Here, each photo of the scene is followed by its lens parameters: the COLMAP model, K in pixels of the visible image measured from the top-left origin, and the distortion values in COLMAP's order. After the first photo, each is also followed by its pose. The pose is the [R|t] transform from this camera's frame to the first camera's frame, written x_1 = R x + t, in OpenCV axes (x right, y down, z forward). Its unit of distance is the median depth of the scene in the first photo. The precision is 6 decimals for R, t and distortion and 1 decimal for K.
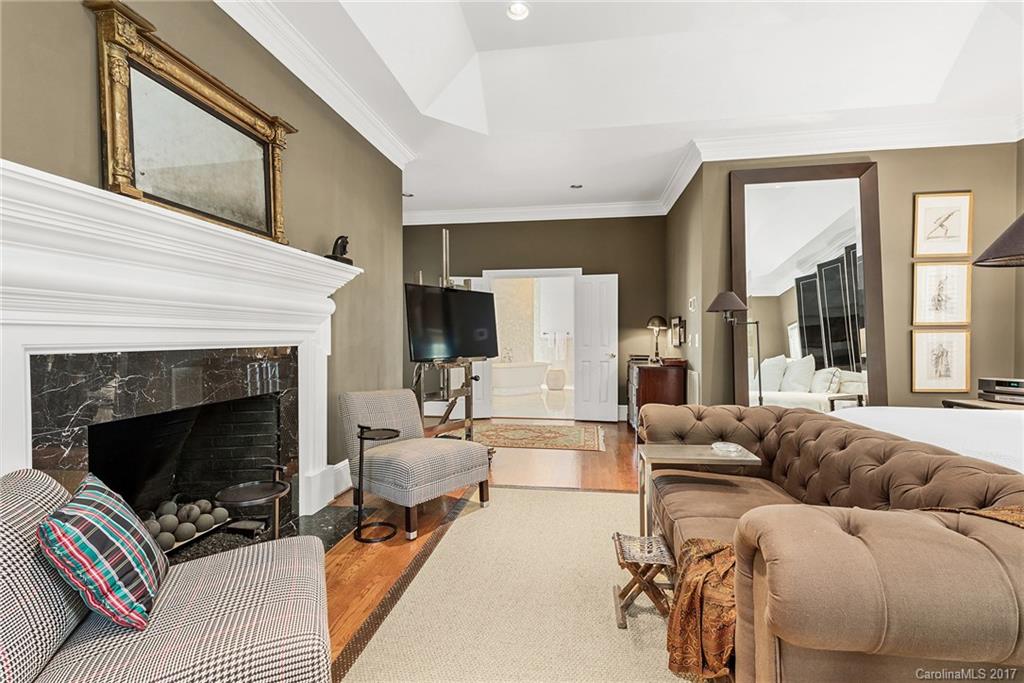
lens RADIAL K [[440.2, 0, 512.0], [0, 440.2, 341.5], [0, 0, 1]] dist [0.000531, 0.000042]
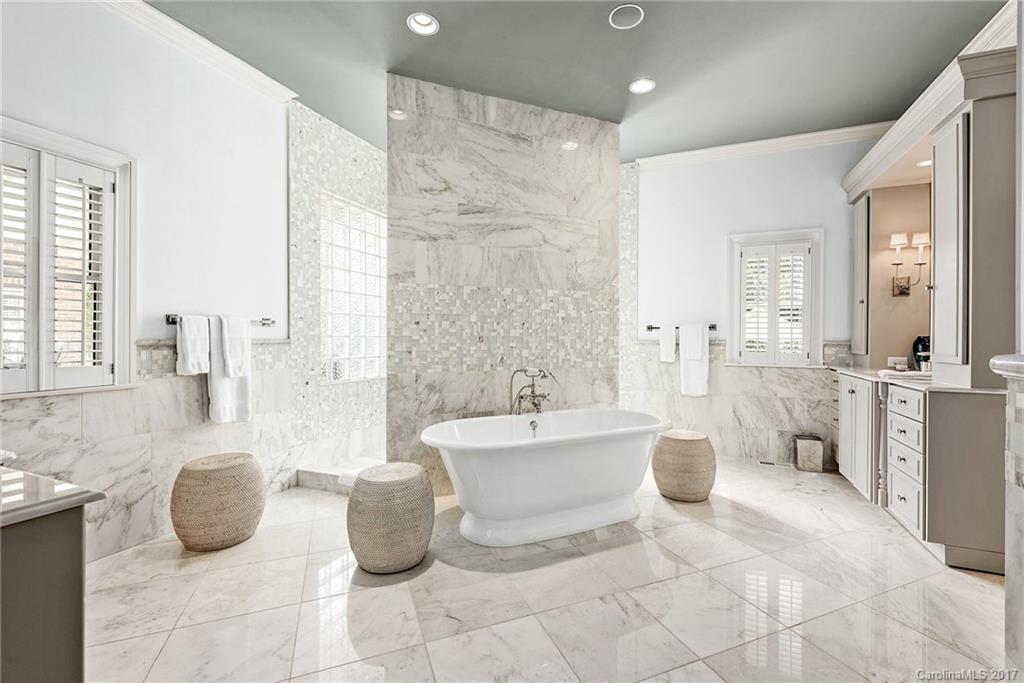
lens RADIAL K [[440.2, 0, 512.0], [0, 440.2, 341.5], [0, 0, 1]] dist [0.000531, 0.000042]
pose [[0.970933, 0.002147, -0.239342, 0.051983], [-0.002608, 0.999995, -0.001608, -0.005086], [0.239337, 0.002185, 0.970934, 0.622092]]
